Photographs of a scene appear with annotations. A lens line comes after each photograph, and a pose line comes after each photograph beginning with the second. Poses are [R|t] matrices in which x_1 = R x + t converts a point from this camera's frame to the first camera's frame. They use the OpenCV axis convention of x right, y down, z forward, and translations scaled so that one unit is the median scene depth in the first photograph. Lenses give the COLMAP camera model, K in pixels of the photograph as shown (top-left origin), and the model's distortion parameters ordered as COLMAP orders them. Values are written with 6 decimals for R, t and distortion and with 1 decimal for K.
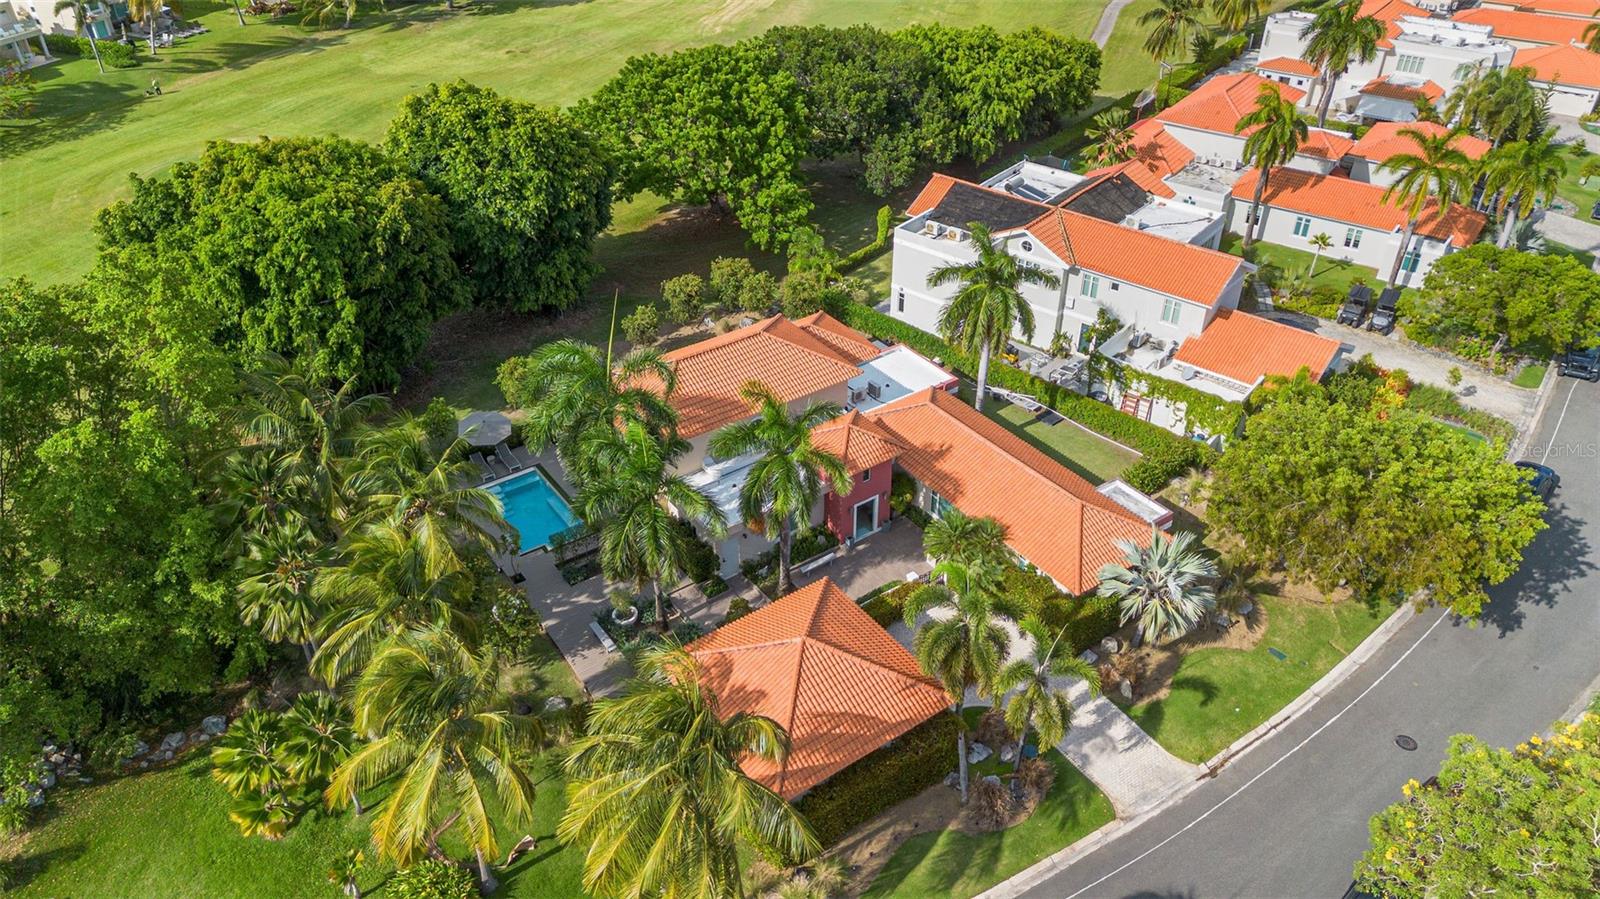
lens RADIAL K [[1146.9, 0, 814.9], [0, 1146.9, 456.5], [0, 0, 1]] dist [0.051767, -0.046333]
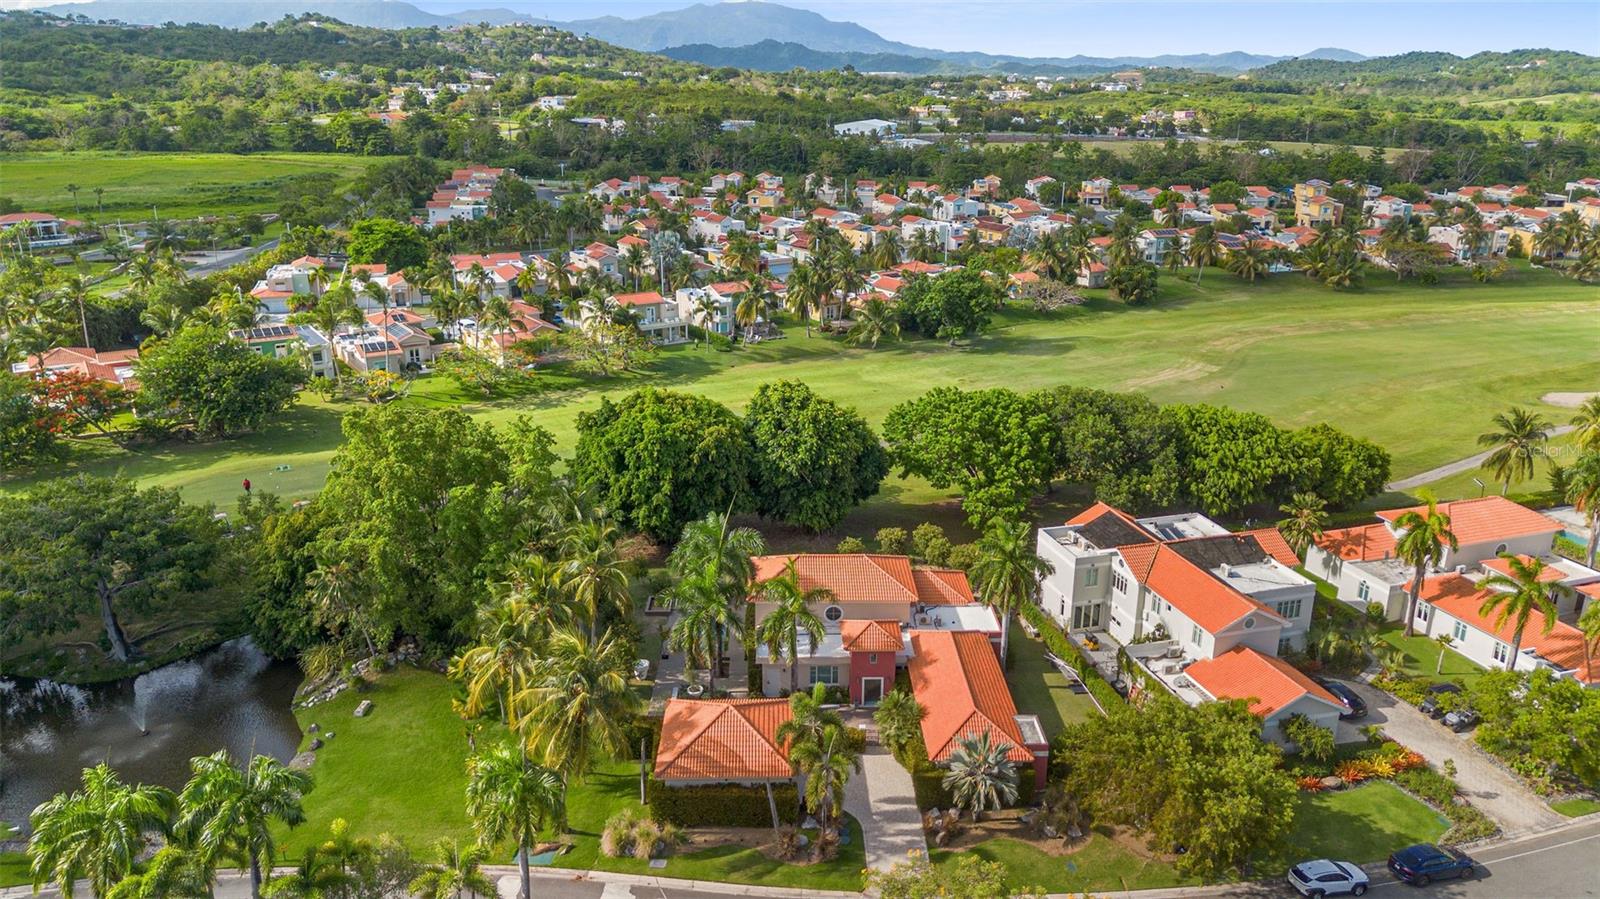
lens RADIAL K [[1146.9, 0, 788.6], [0, 1146.9, 442.3], [0, 0, 1]] dist [0.051767, -0.046333]
pose [[0.814126, 0.182599, -0.551232, 0.668320], [-0.333941, 0.923822, -0.187183, 0.067722], [0.475061, 0.336469, 0.813084, -0.318242]]
